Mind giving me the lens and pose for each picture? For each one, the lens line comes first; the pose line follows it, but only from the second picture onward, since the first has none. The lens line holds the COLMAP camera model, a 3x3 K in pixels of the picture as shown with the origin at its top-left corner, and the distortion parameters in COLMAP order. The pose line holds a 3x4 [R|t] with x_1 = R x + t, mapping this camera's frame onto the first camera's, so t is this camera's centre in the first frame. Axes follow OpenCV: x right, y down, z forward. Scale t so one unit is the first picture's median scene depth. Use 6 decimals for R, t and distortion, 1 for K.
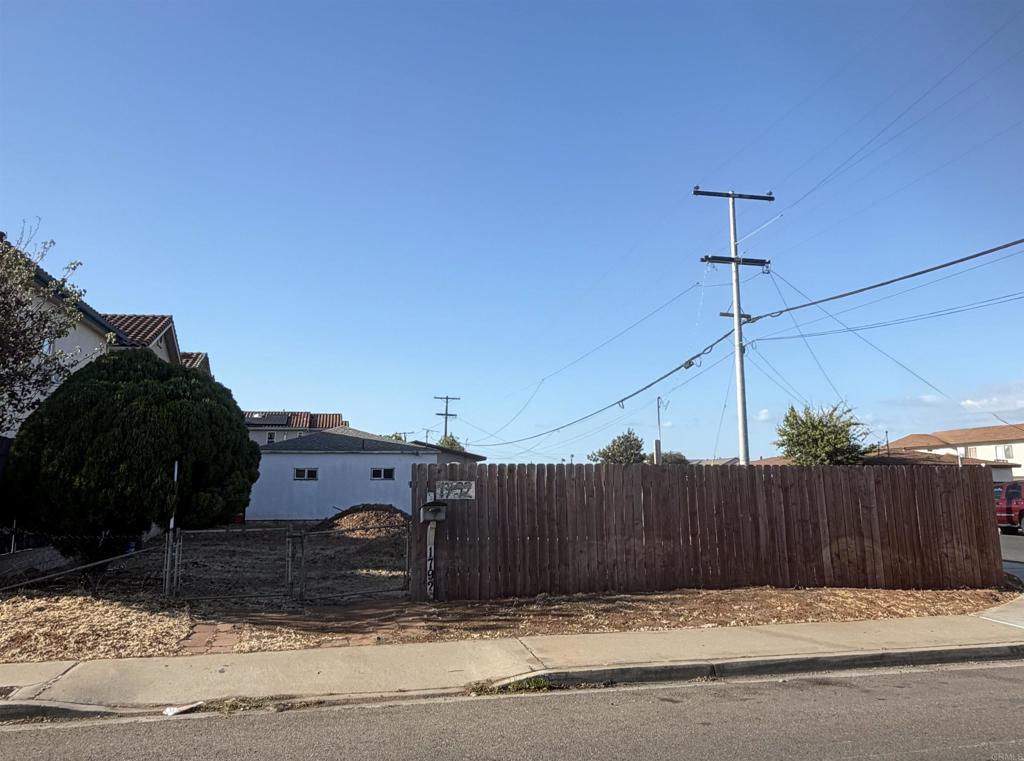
lens RADIAL K [[857.8, 0, 511.7], [0, 857.8, 313.7], [0, 0, 1]] dist [0.003106, -0.009062]
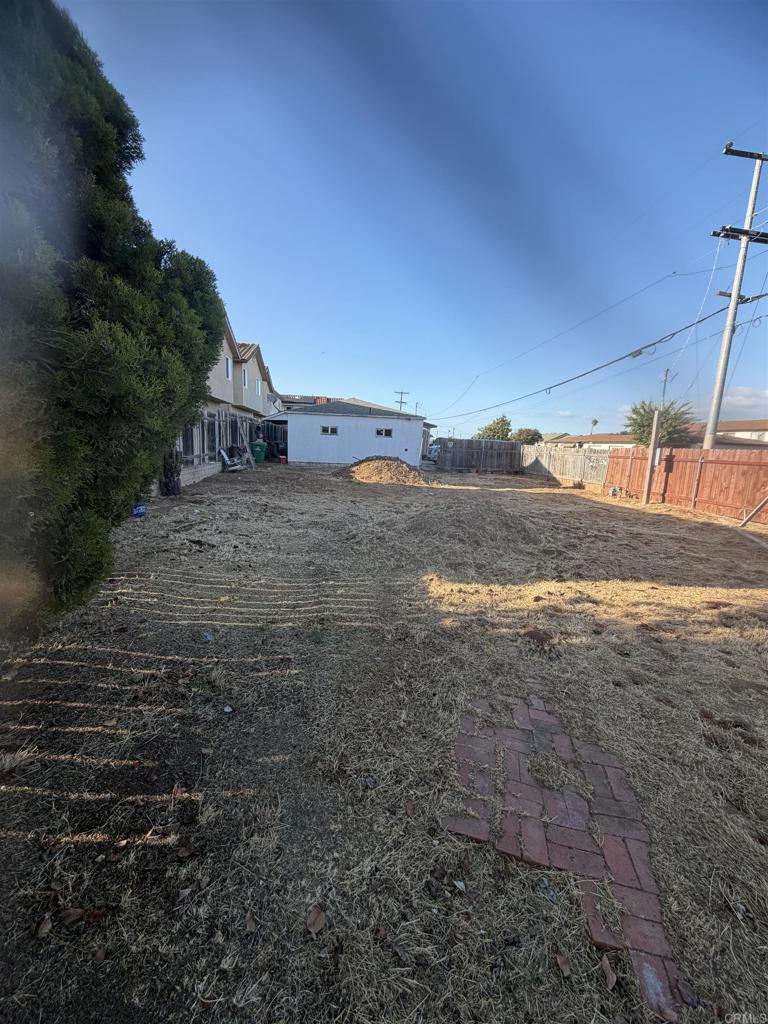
lens RADIAL K [[407.6, 0, 384.0], [0, 407.6, 512.0], [0, 0, 1]] dist [-0.002715, -0.000160]
pose [[0.995329, 0.058002, -0.077180, -0.244691], [-0.026250, 0.931887, 0.361798, 0.180585], [0.092908, -0.358082, 0.929056, 0.914699]]
